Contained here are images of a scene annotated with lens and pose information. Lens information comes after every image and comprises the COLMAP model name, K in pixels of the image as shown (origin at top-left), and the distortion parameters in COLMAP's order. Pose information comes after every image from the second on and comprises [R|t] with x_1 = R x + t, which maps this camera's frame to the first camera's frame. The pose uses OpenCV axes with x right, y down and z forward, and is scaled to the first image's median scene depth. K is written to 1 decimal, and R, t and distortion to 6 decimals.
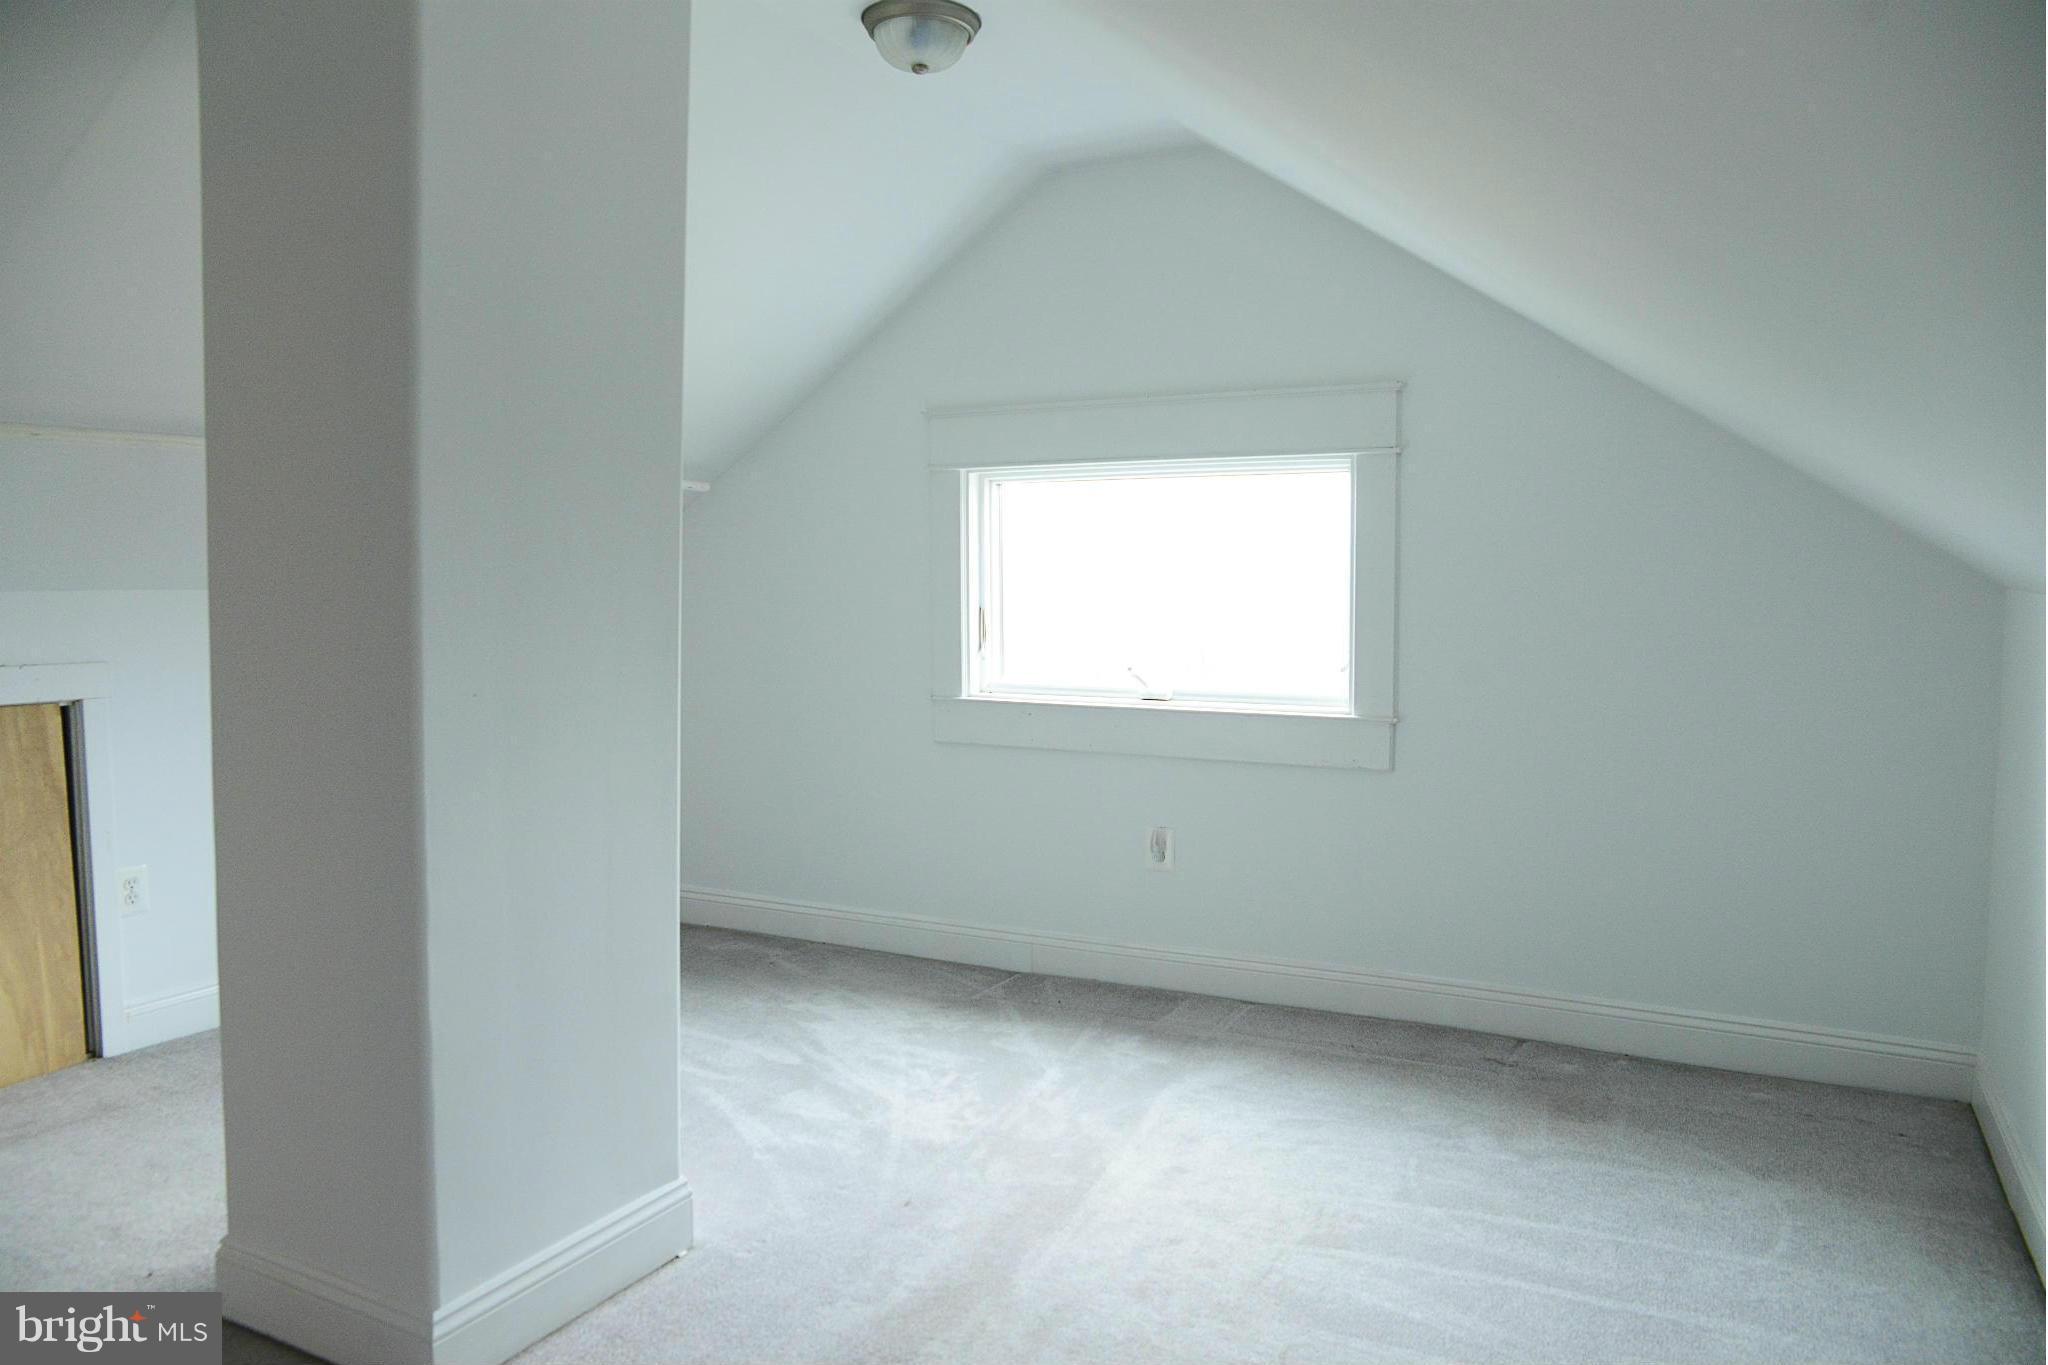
lens RADIAL K [[1391.6, 0, 1011.0], [0, 1391.6, 687.9], [0, 0, 1]] dist [-0.130621, 0.096086]
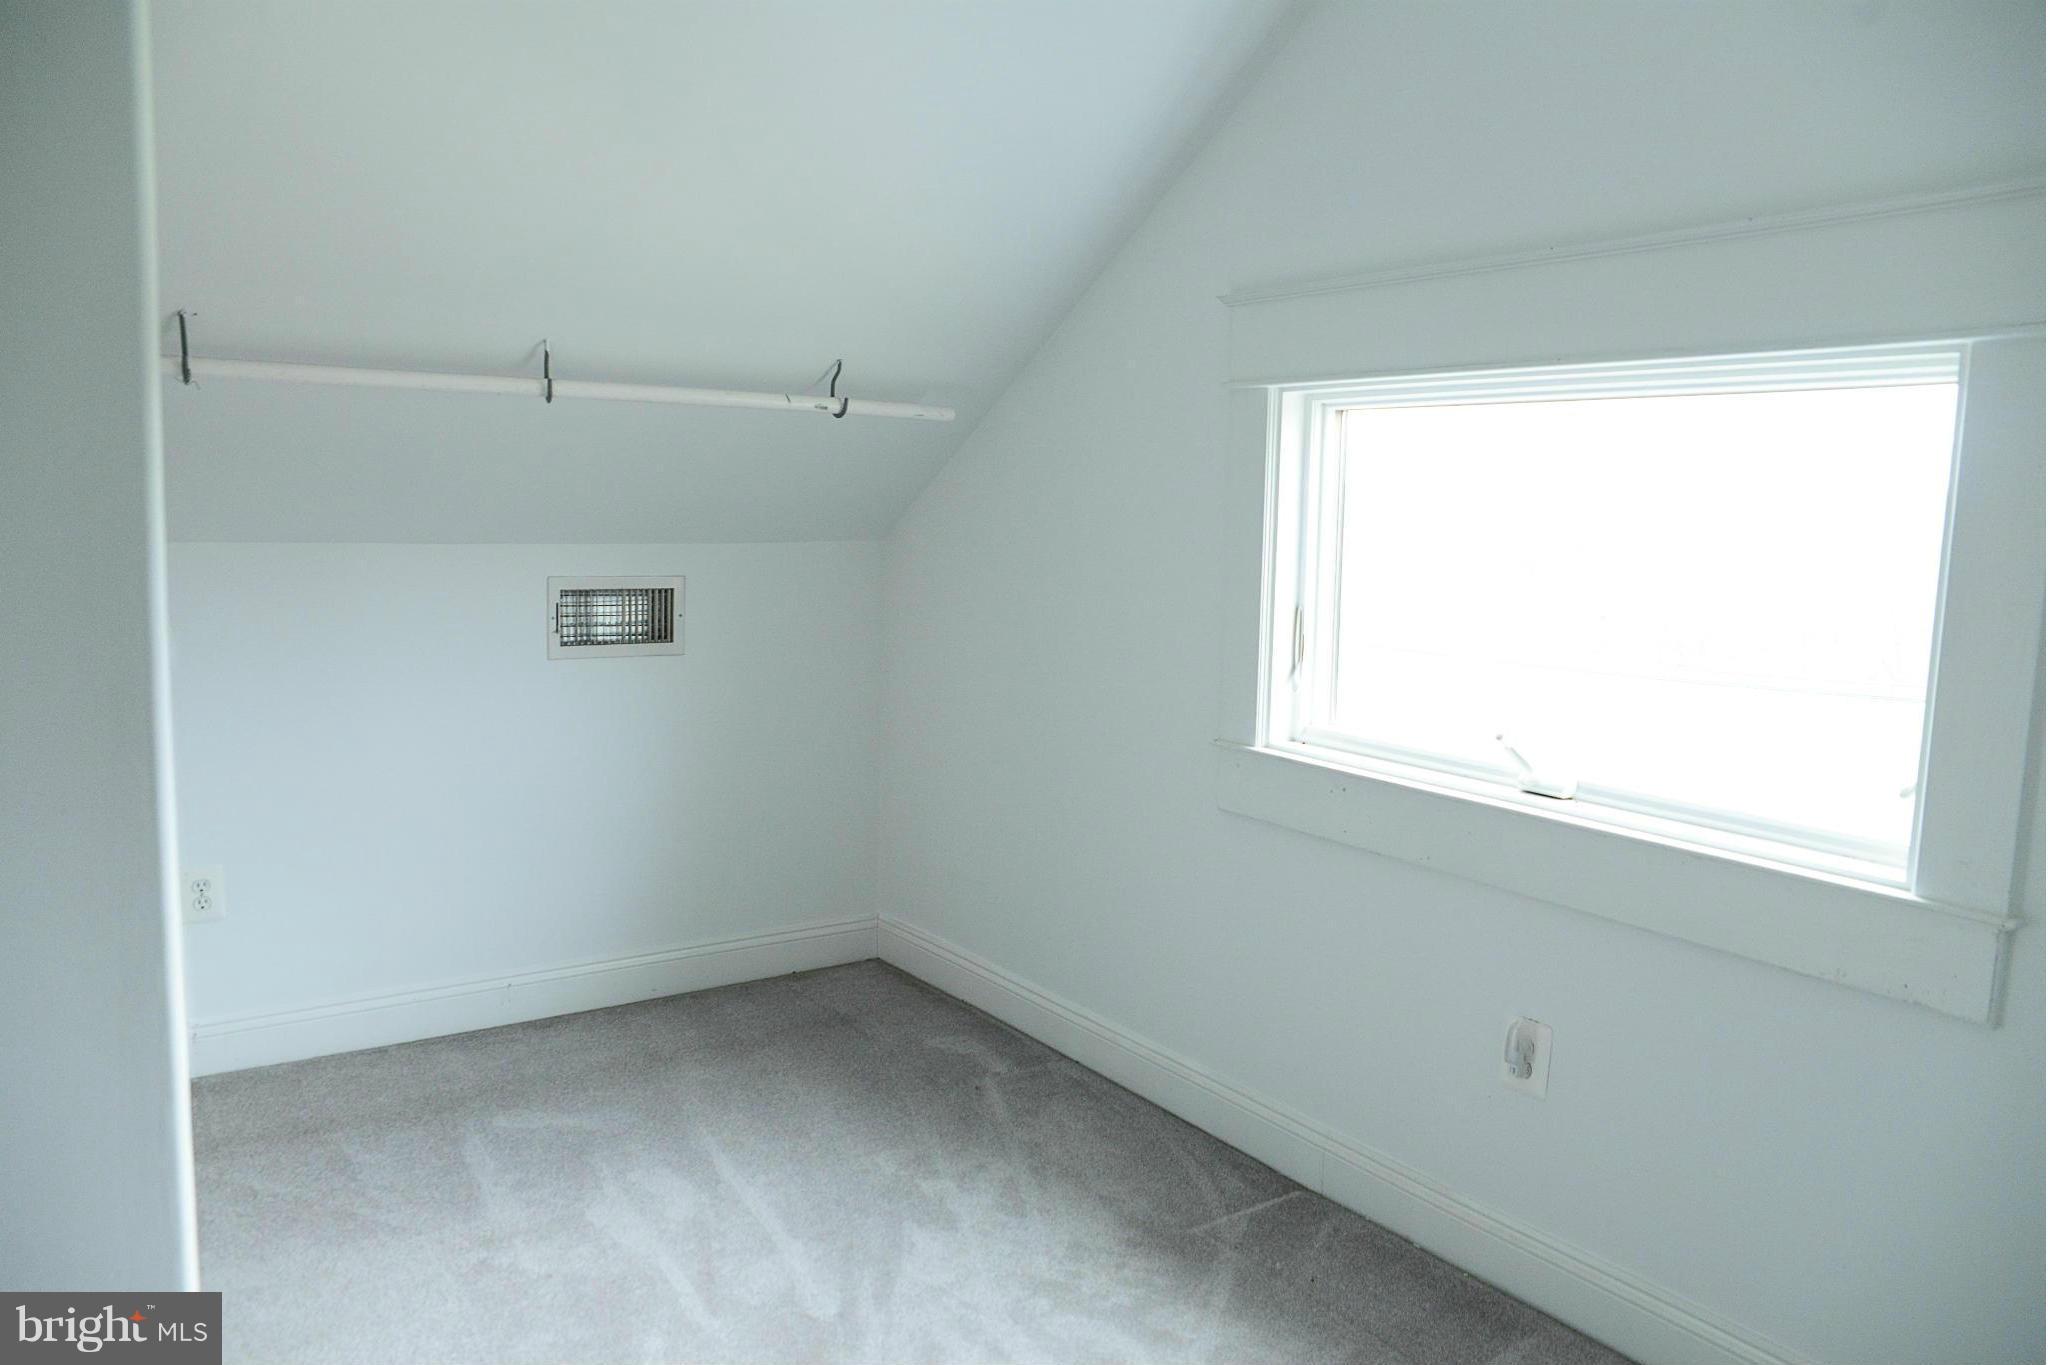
lens RADIAL K [[1391.6, 0, 1011.0], [0, 1391.6, 687.9], [0, 0, 1]] dist [-0.130621, 0.096086]
pose [[0.889092, 0.081380, -0.450436, 0.157907], [-0.058658, 0.996211, 0.064203, -0.057918], [0.453954, -0.030661, 0.890497, 0.409273]]
